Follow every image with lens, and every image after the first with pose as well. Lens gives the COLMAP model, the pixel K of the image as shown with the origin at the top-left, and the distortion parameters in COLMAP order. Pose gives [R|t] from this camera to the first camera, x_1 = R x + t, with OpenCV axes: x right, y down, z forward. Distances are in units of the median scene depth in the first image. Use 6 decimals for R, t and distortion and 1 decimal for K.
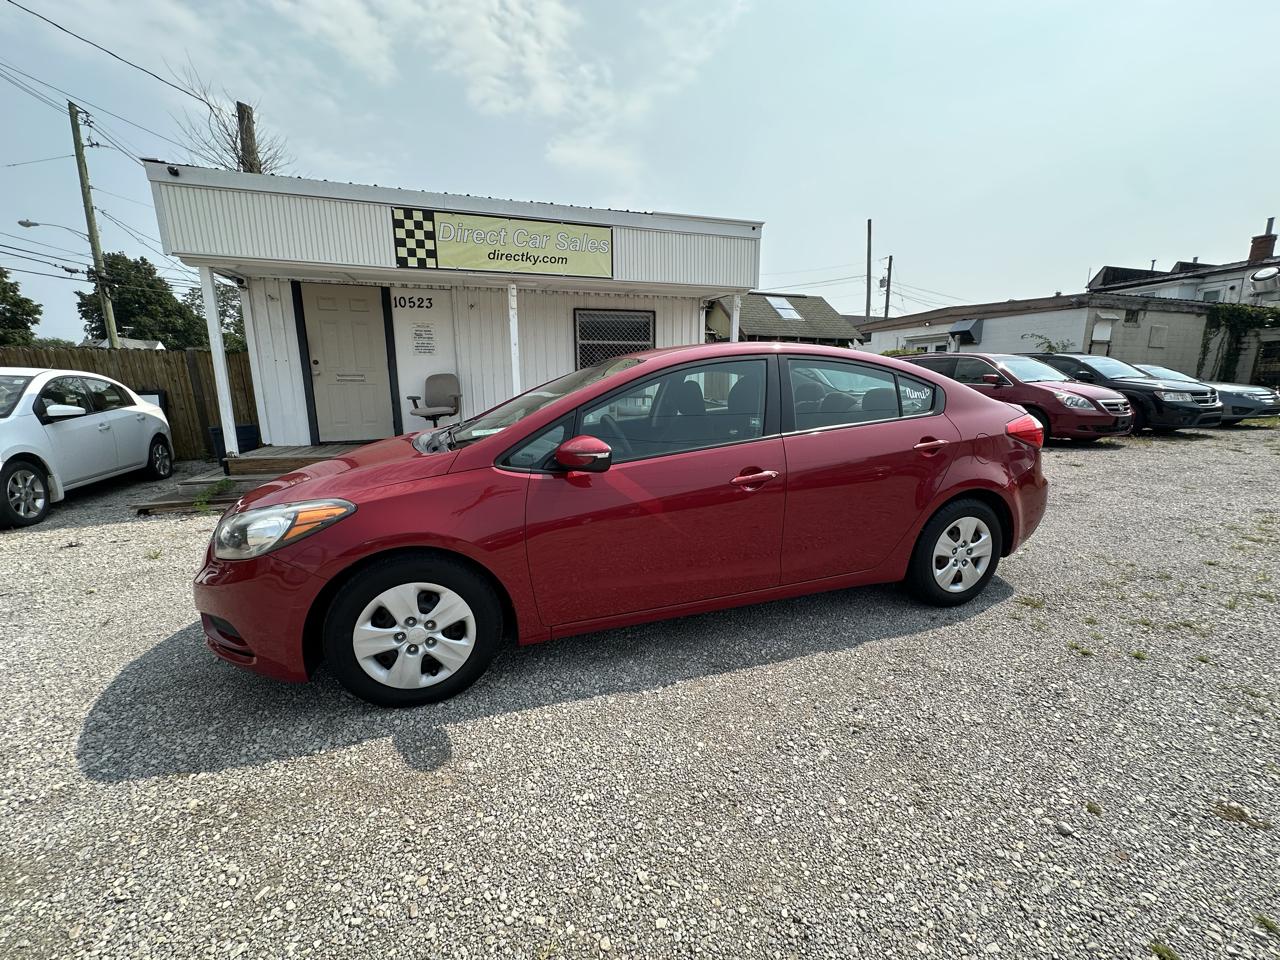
lens RADIAL K [[513.0, 0, 641.1], [0, 513.0, 481.5], [0, 0, 1]] dist [-0.002404, 0.001006]
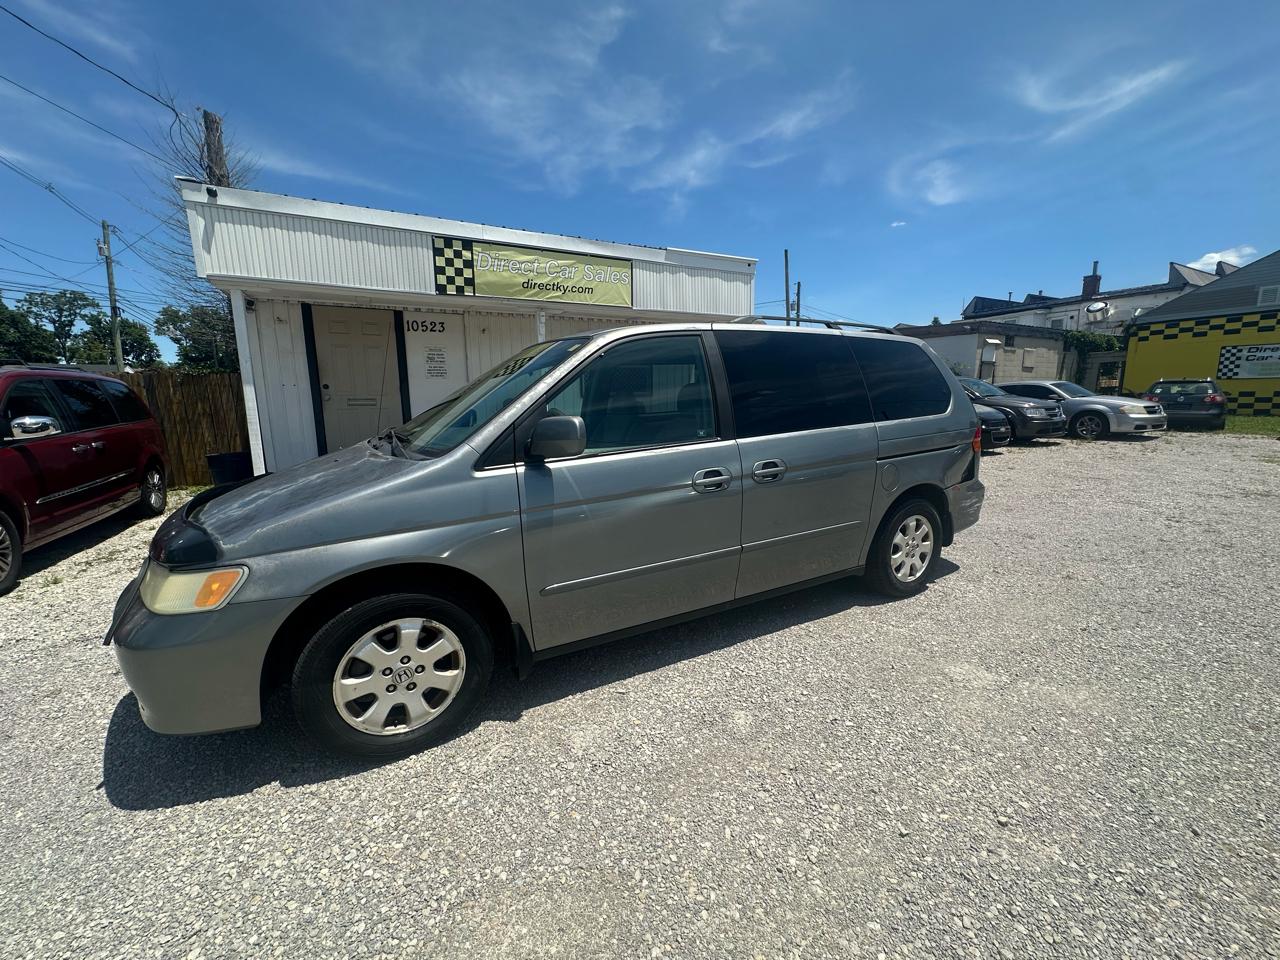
lens RADIAL K [[513.0, 0, 641.6], [0, 513.0, 482.0], [0, 0, 1]] dist [-0.002404, 0.001006]
pose [[0.985865, -0.035265, 0.163789, -0.197351], [0.039952, 0.998878, -0.025411, -0.004877], [-0.162709, 0.031596, 0.986168, -0.040250]]
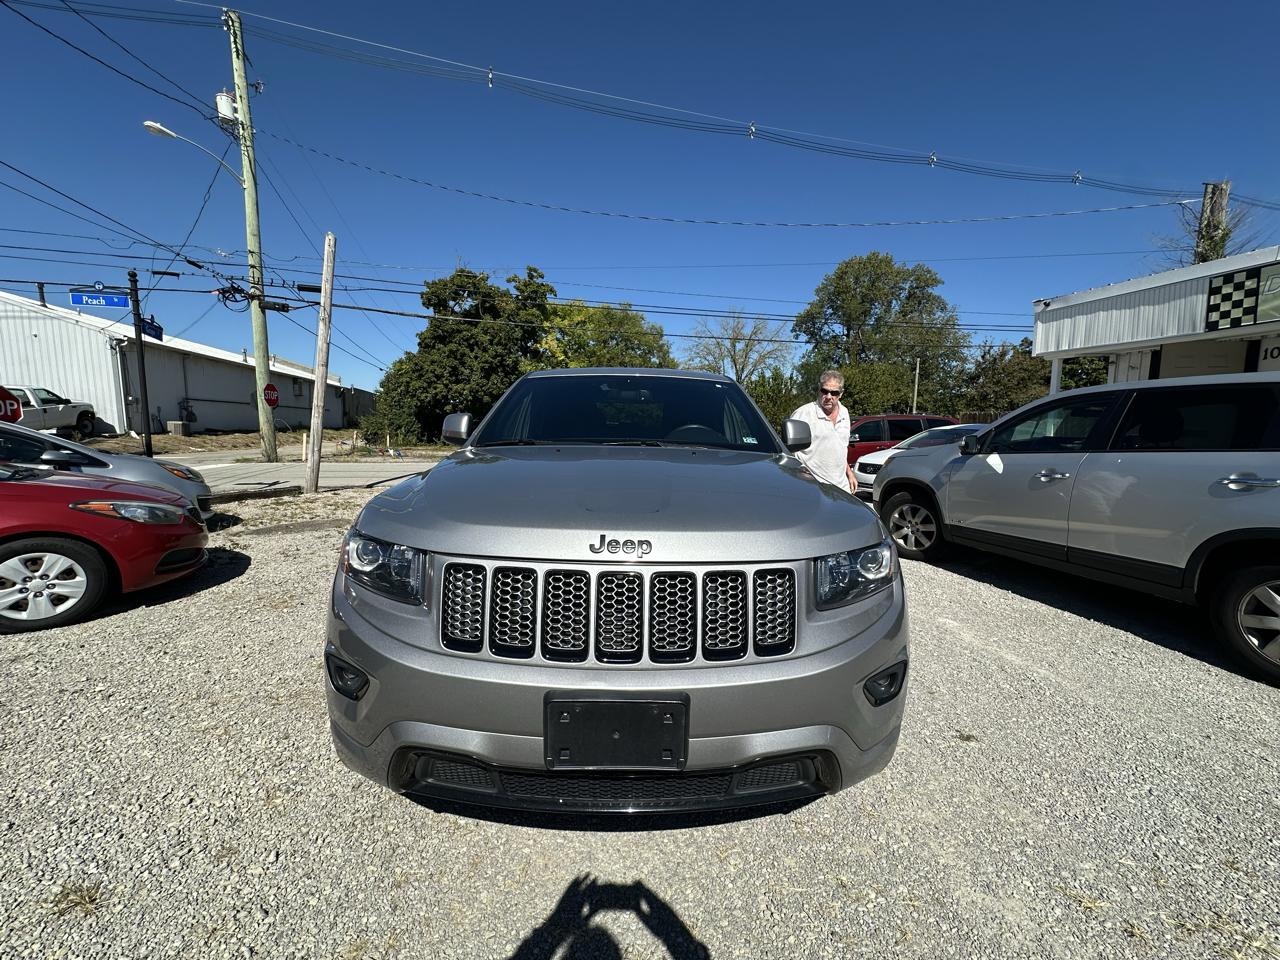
lens RADIAL K [[513.0, 0, 639.1], [0, 513.0, 482.7], [0, 0, 1]] dist [-0.002404, 0.001006]
pose [[-0.093630, 0.110826, -0.989420, 0.549943], [-0.191516, 0.973221, 0.127135, -0.020705], [0.977013, 0.201393, -0.069897, -0.002726]]
